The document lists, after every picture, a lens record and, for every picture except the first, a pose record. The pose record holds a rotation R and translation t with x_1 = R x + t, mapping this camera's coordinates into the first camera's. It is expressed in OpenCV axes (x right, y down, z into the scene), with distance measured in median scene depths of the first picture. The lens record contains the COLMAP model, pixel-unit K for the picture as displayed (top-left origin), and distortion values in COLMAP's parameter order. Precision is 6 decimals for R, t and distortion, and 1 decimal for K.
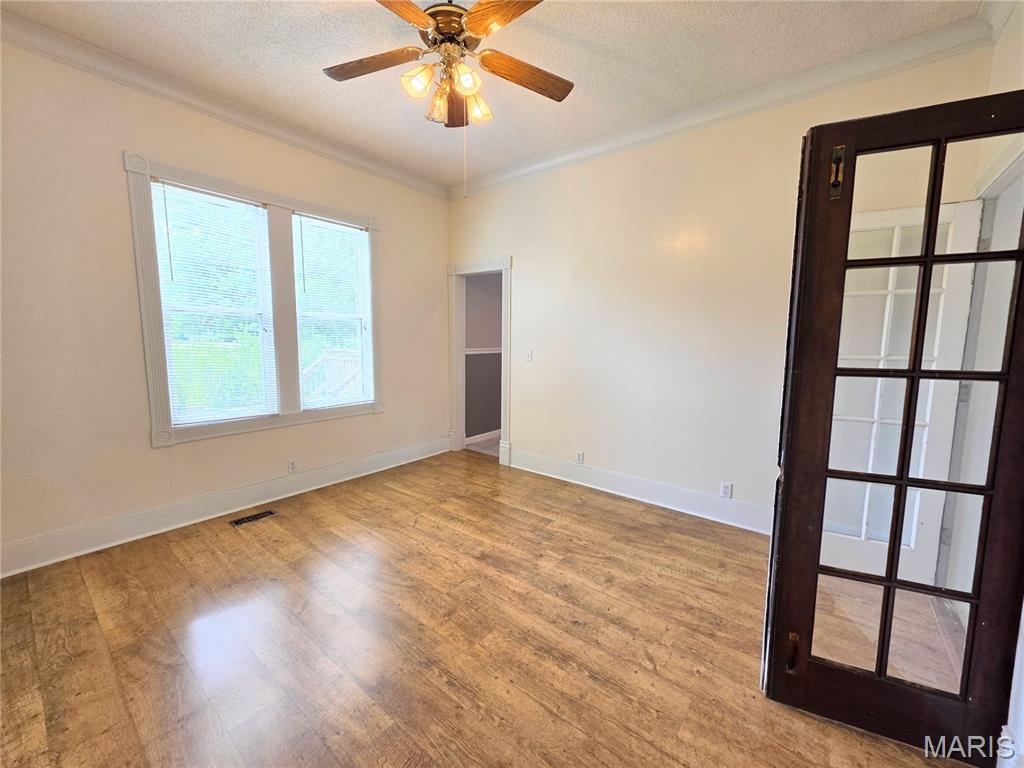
lens RADIAL K [[415.3, 0, 512.2], [0, 415.3, 381.0], [0, 0, 1]] dist [0.001015, 0.000069]
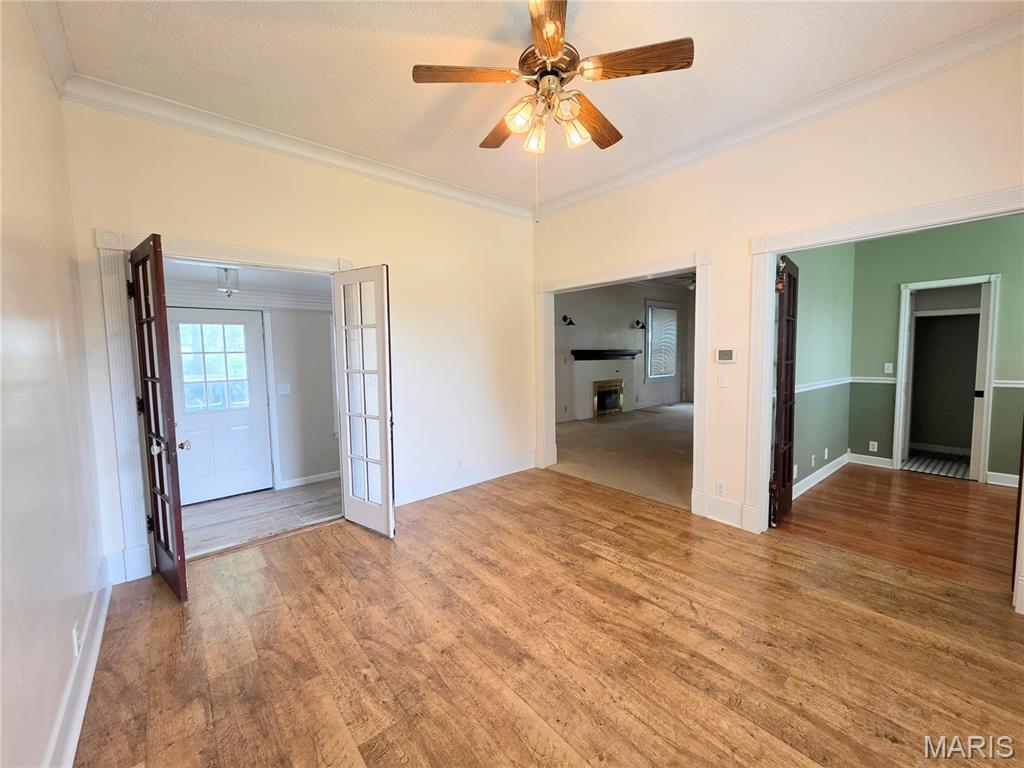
lens RADIAL K [[409.7, 0, 519.0], [0, 409.7, 381.7], [0, 0, 1]] dist [0.000842, 0.000171]
pose [[-0.984857, -0.006172, 0.173261, -0.192314], [0.026076, 0.982724, 0.183230, -0.191642], [-0.171399, 0.184973, -0.967681, 1.619968]]
